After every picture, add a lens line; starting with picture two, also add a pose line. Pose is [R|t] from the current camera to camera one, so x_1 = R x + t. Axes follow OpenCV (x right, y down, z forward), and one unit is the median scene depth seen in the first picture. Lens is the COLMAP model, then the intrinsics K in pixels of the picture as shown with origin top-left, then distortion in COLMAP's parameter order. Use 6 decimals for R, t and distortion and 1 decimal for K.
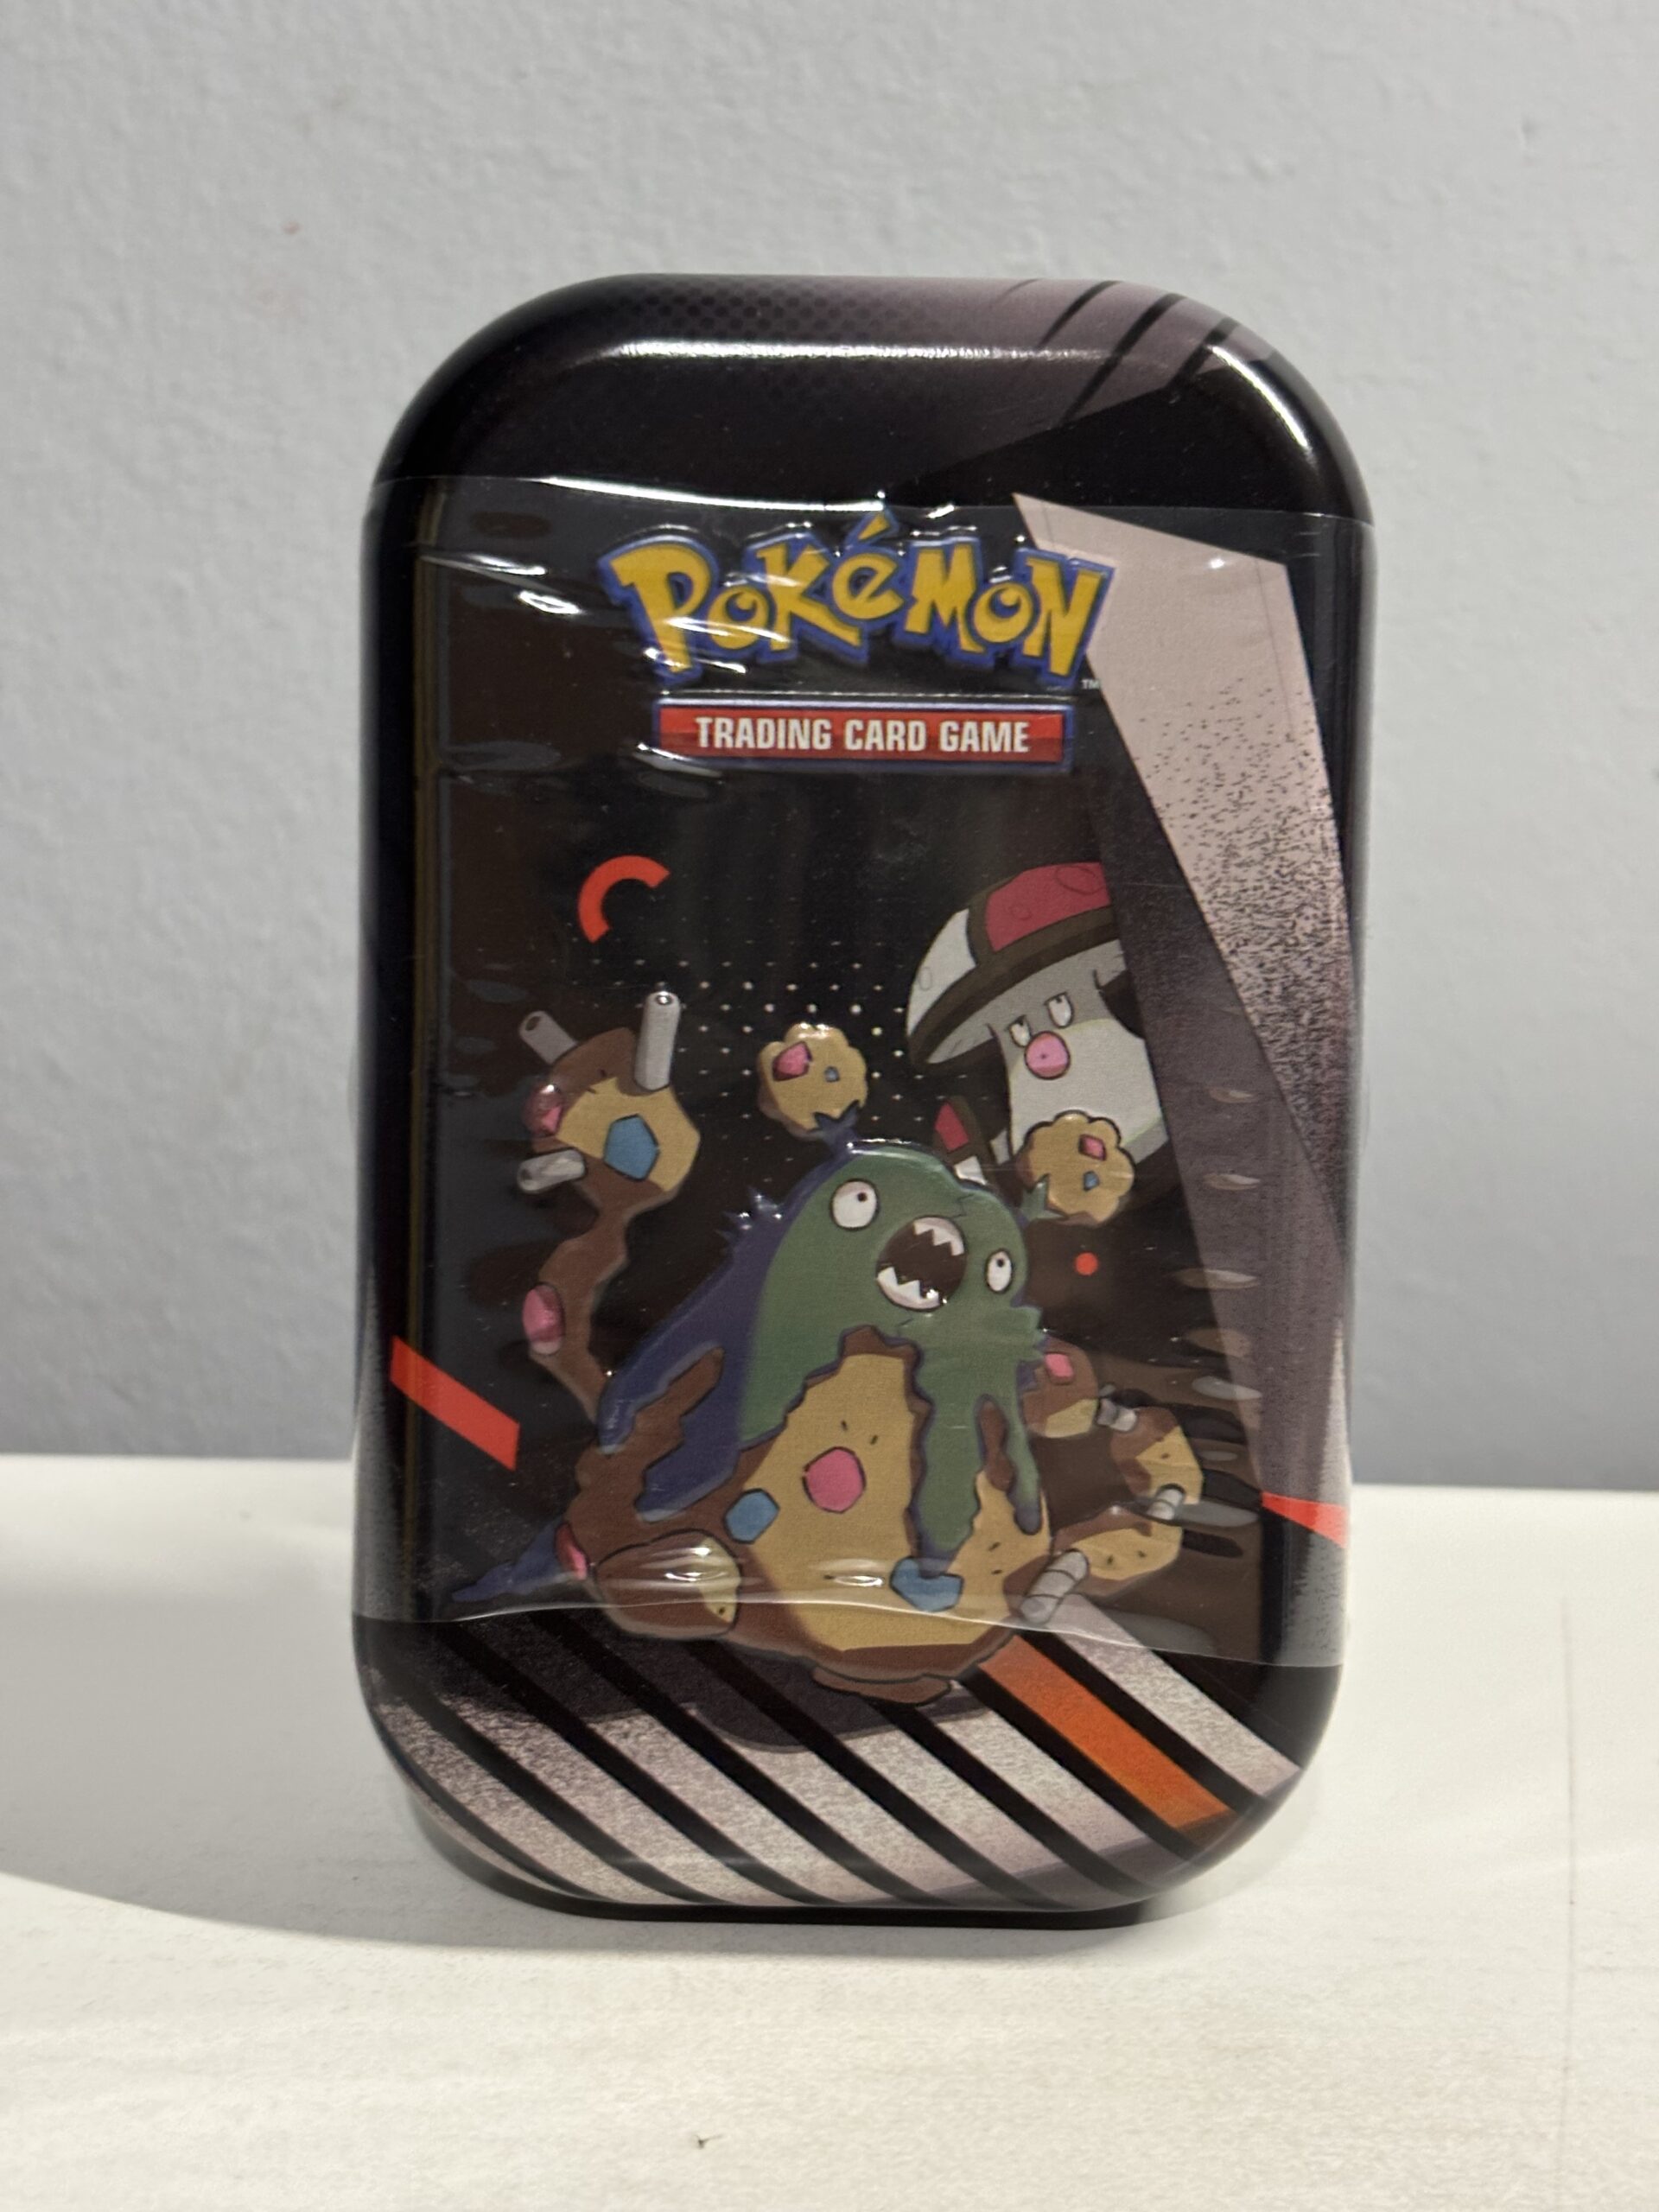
lens RADIAL K [[3414.7, 0, 814.4], [0, 3414.7, 1114.4], [0, 0, 1]] dist [0.286963, -1.231811]
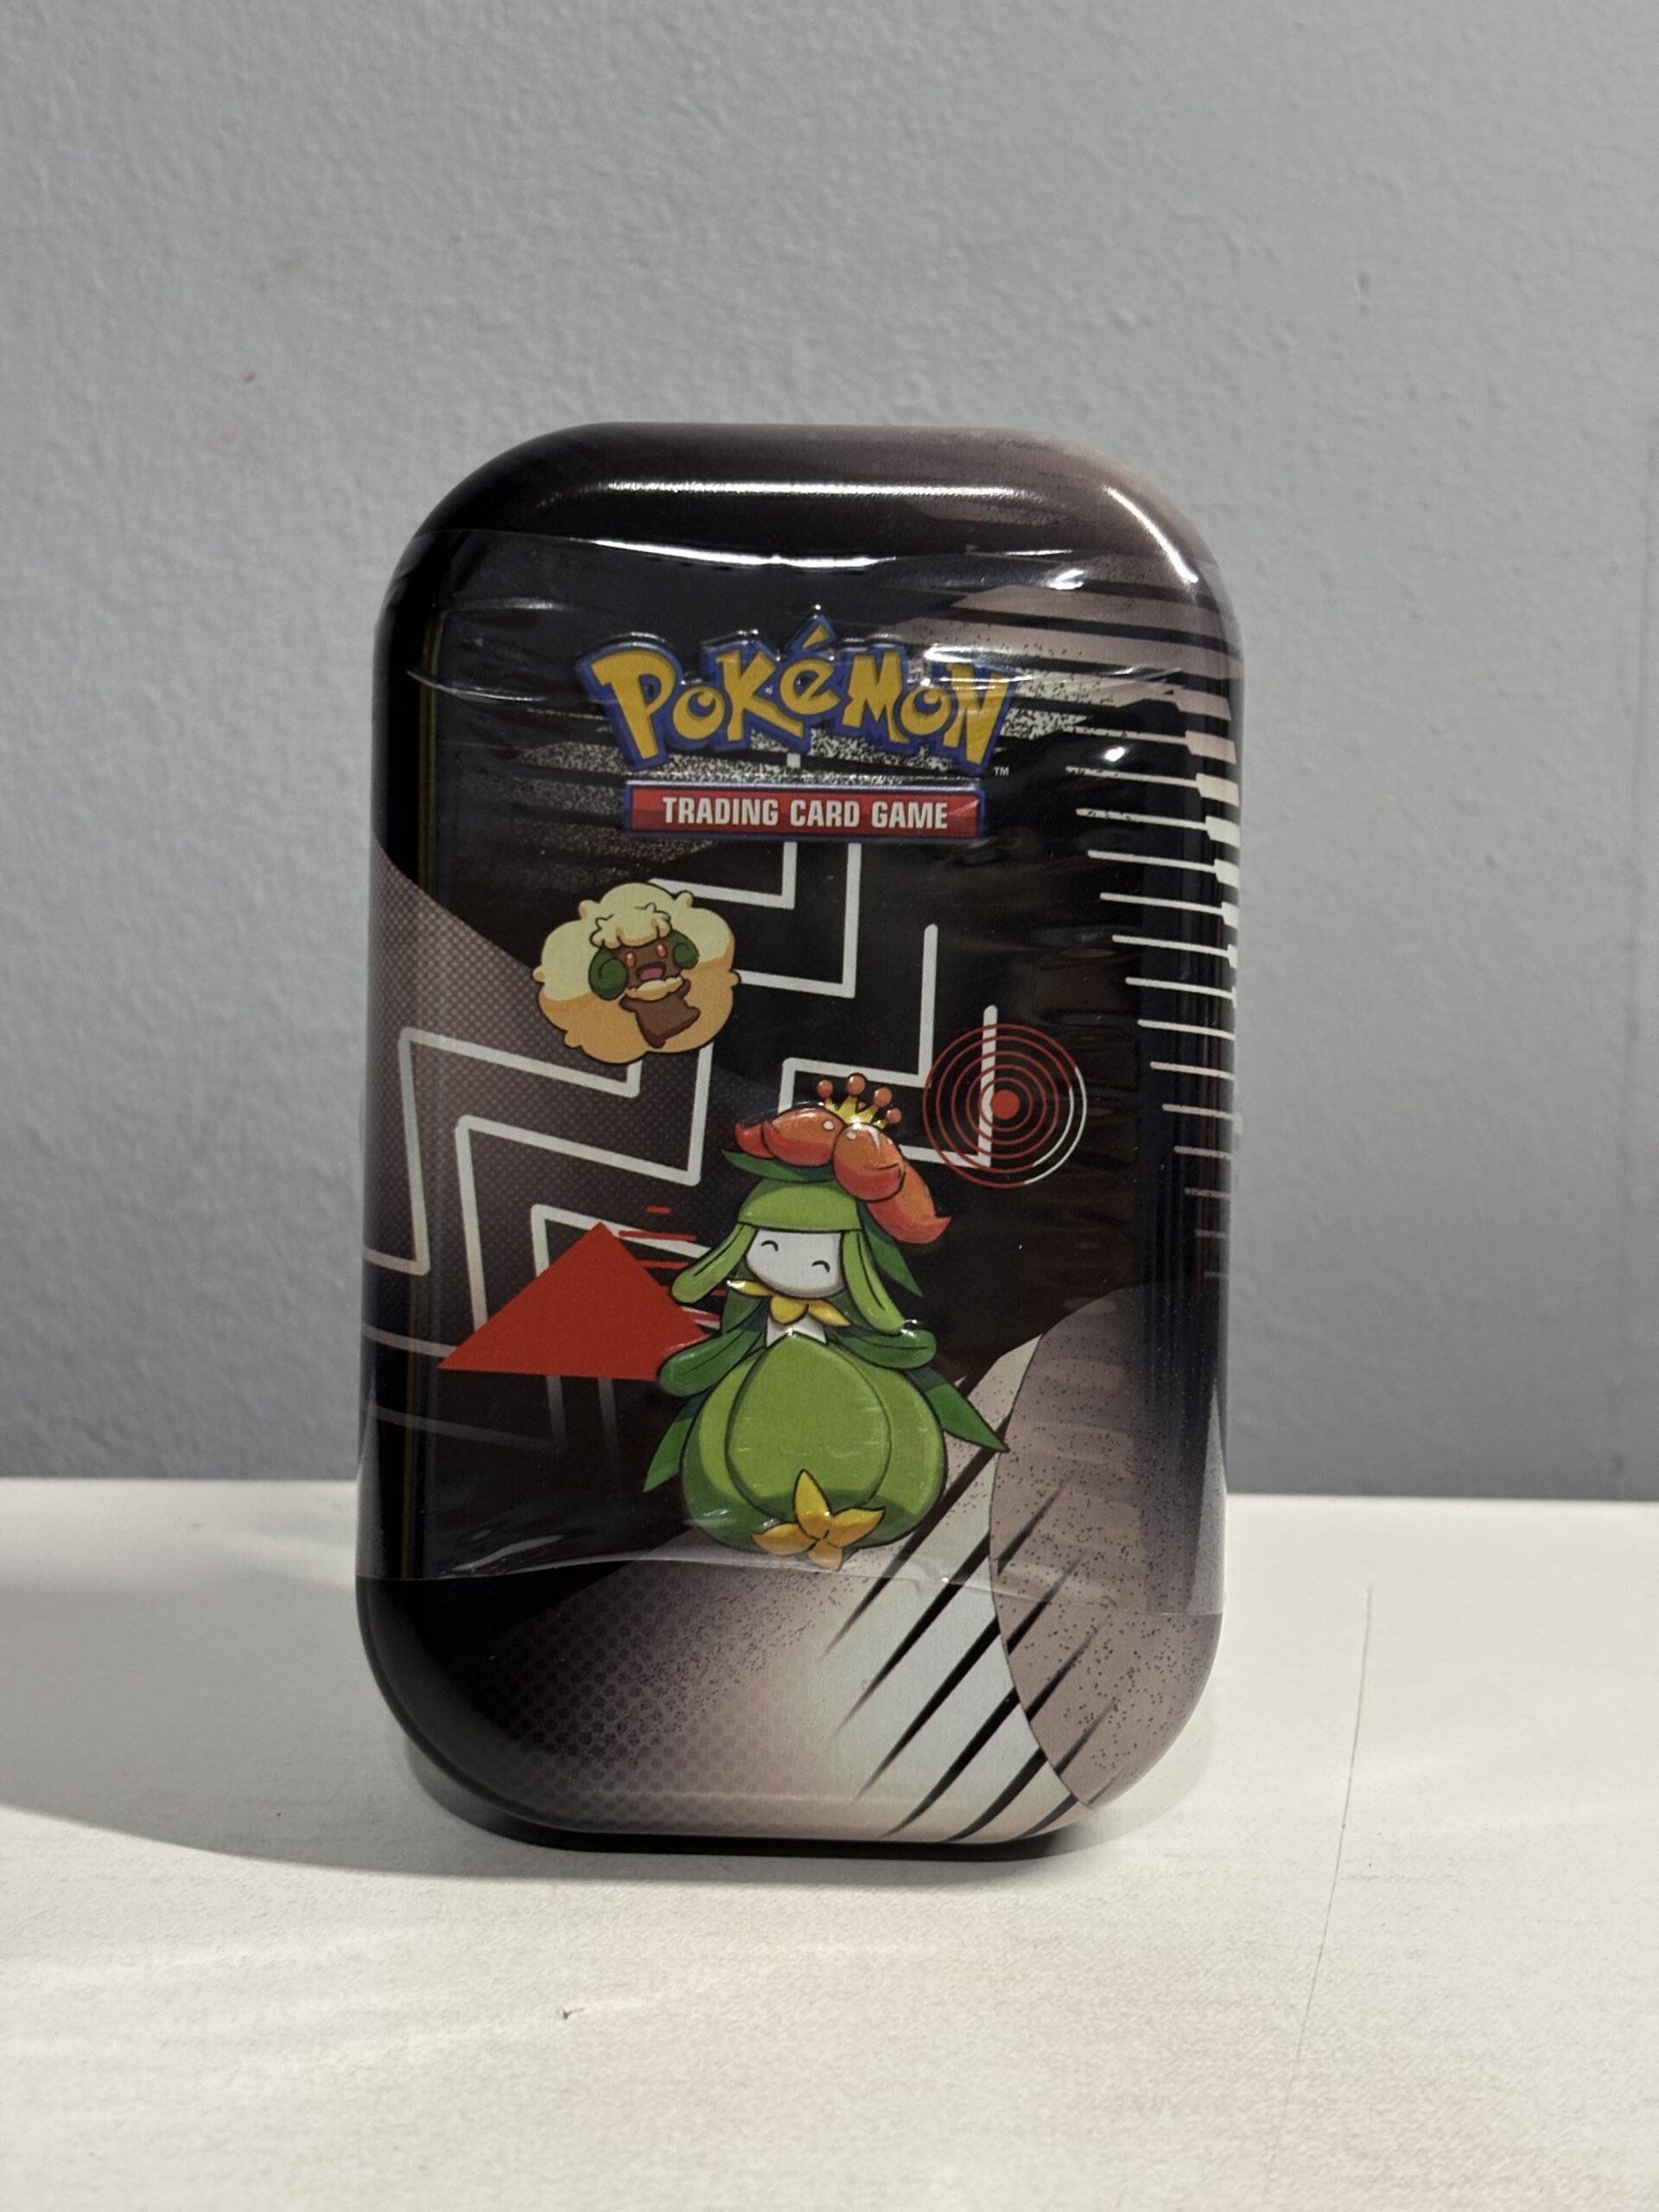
lens RADIAL K [[3363.3, 0, 827.4], [0, 3363.3, 1119.6], [0, 0, 1]] dist [0.273164, -1.195463]
pose [[0.999975, -0.006093, 0.003449, 0.050889], [0.006205, 0.999425, -0.033334, 0.034088], [-0.003244, 0.033354, 0.999438, -0.145244]]
